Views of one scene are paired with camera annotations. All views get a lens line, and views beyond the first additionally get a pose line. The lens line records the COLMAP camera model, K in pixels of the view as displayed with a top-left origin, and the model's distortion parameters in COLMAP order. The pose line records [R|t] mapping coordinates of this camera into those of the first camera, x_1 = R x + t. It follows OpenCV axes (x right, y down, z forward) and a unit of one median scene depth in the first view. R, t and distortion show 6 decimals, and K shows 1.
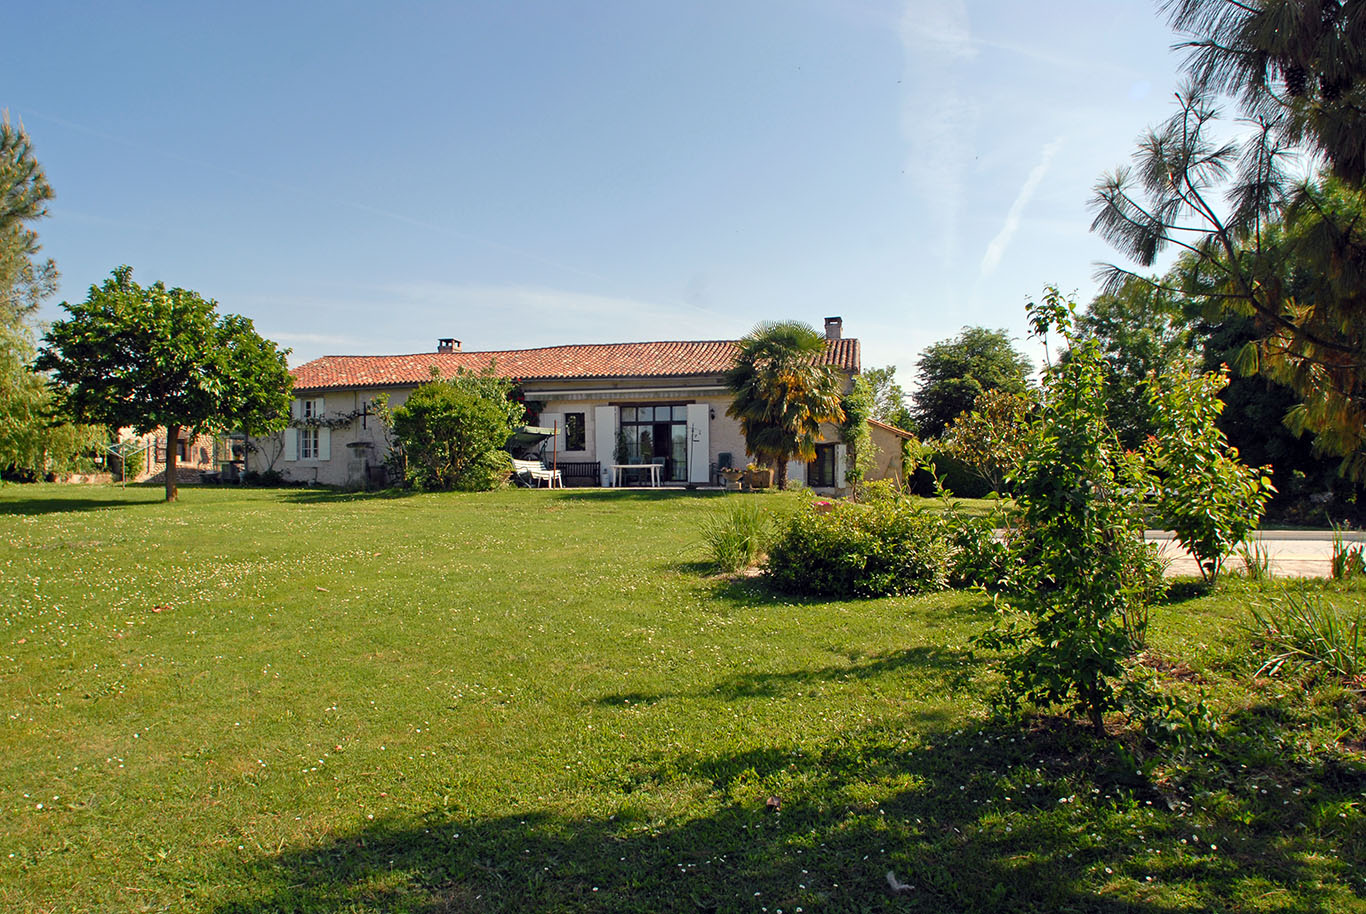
lens RADIAL K [[828.5, 0, 681.2], [0, 828.5, 460.6], [0, 0, 1]] dist [-0.000481, -0.000146]
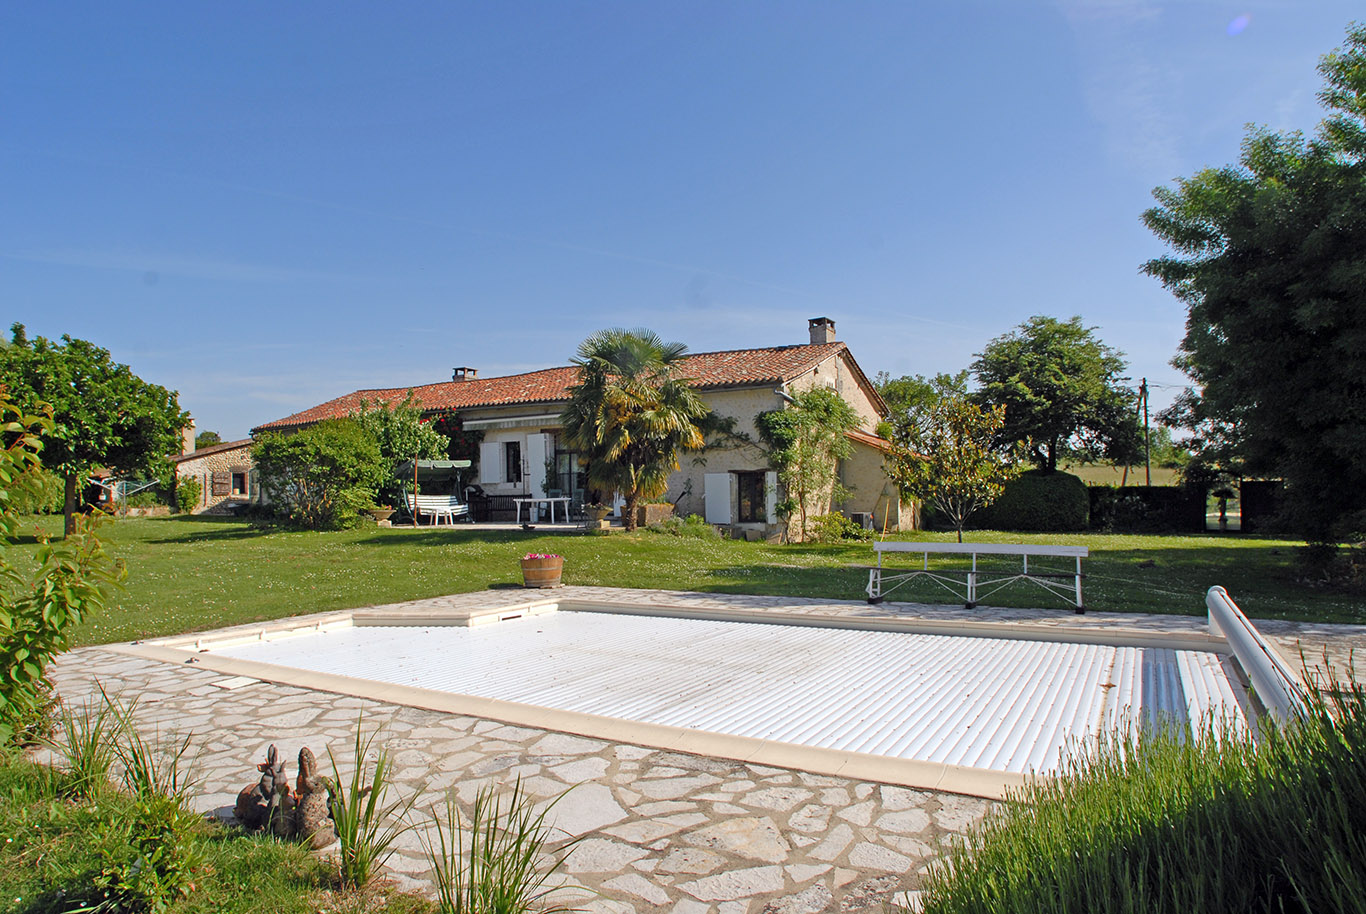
lens RADIAL K [[828.5, 0, 683.3], [0, 828.5, 455.8], [0, 0, 1]] dist [-0.000481, -0.000146]
pose [[0.955863, -0.023335, -0.292883, 0.330616], [0.017182, 0.999575, -0.023561, -0.016251], [0.293308, 0.017489, 0.955858, 0.161775]]
